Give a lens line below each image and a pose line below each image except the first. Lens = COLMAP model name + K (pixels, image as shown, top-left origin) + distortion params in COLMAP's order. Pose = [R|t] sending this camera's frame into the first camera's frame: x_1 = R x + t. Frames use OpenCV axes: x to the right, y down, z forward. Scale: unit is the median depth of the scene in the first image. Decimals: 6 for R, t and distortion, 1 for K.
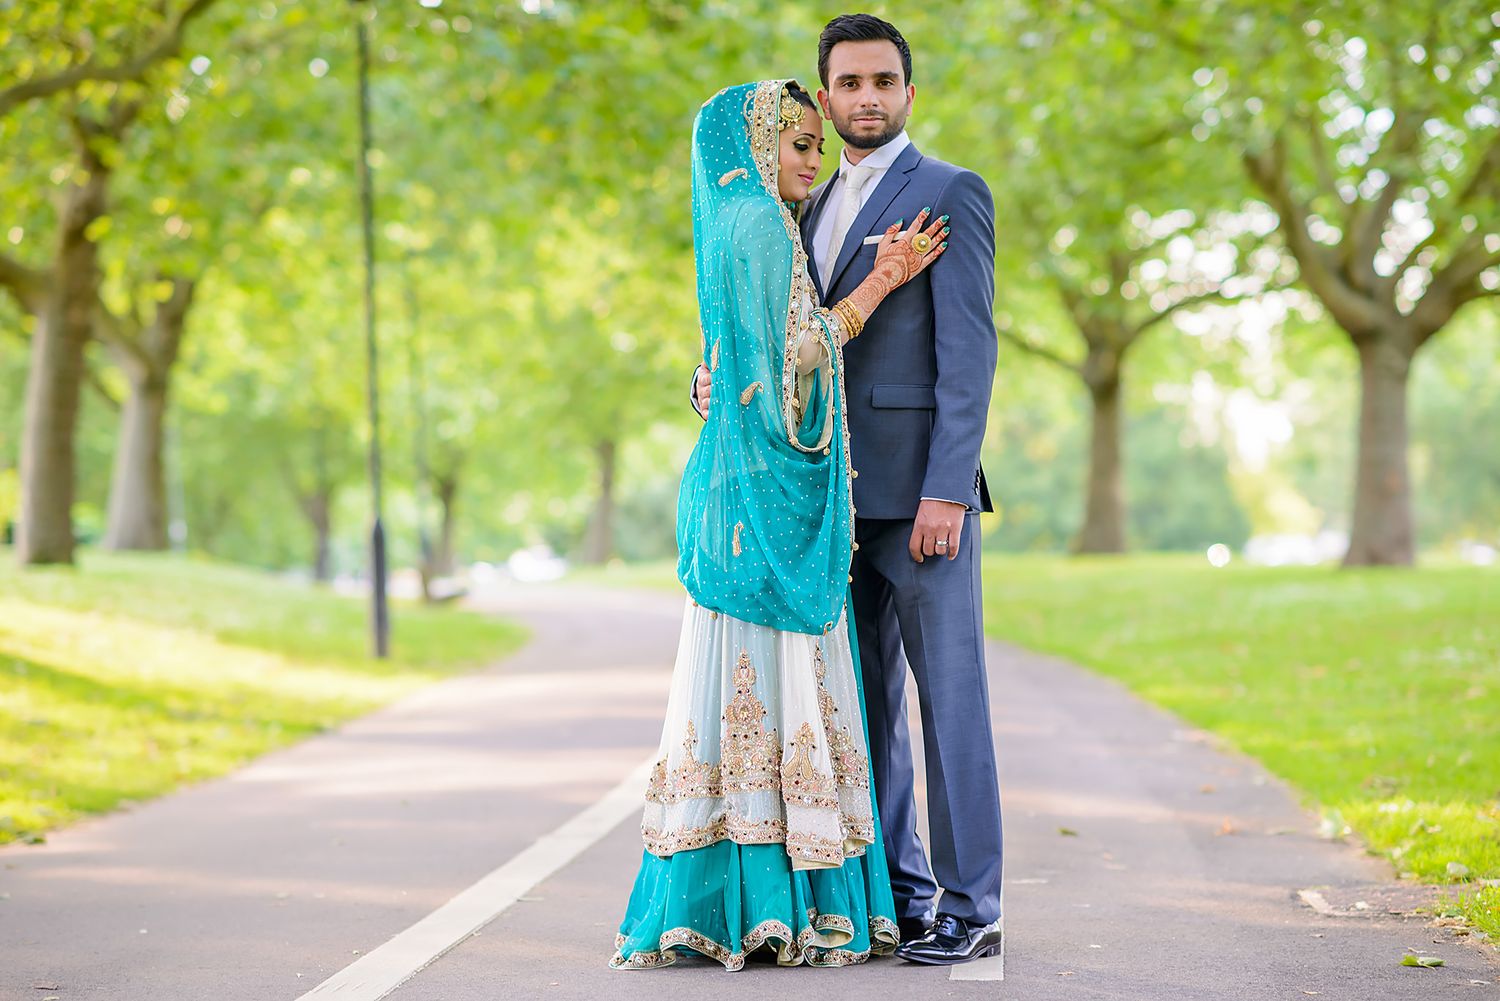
lens RADIAL K [[3664.8, 0, 750.0], [0, 3664.8, 500.5], [0, 0, 1]] dist [0.512418, 0.076488]
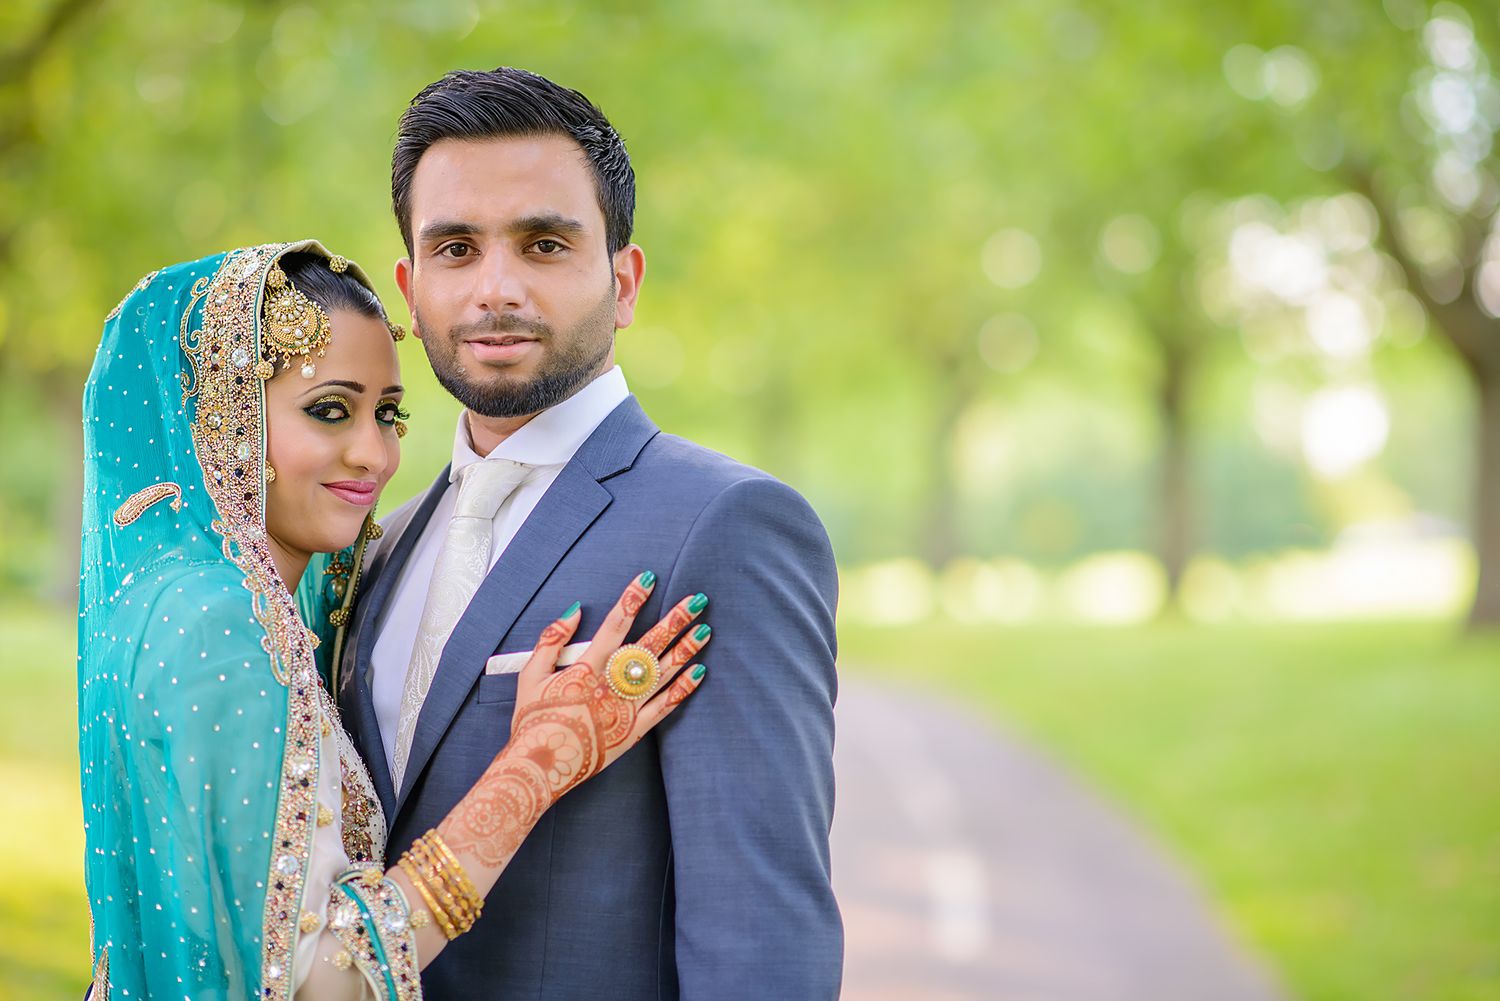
lens RADIAL K [[3678.4, 0, 750.0], [0, 3678.4, 500.5], [0, 0, 1]] dist [-0.706116, -0.568921]
pose [[0.999428, -0.027360, -0.019900, 0.065898], [0.027831, 0.999329, 0.023828, -0.095459], [0.019234, -0.024368, 0.999518, 0.619737]]
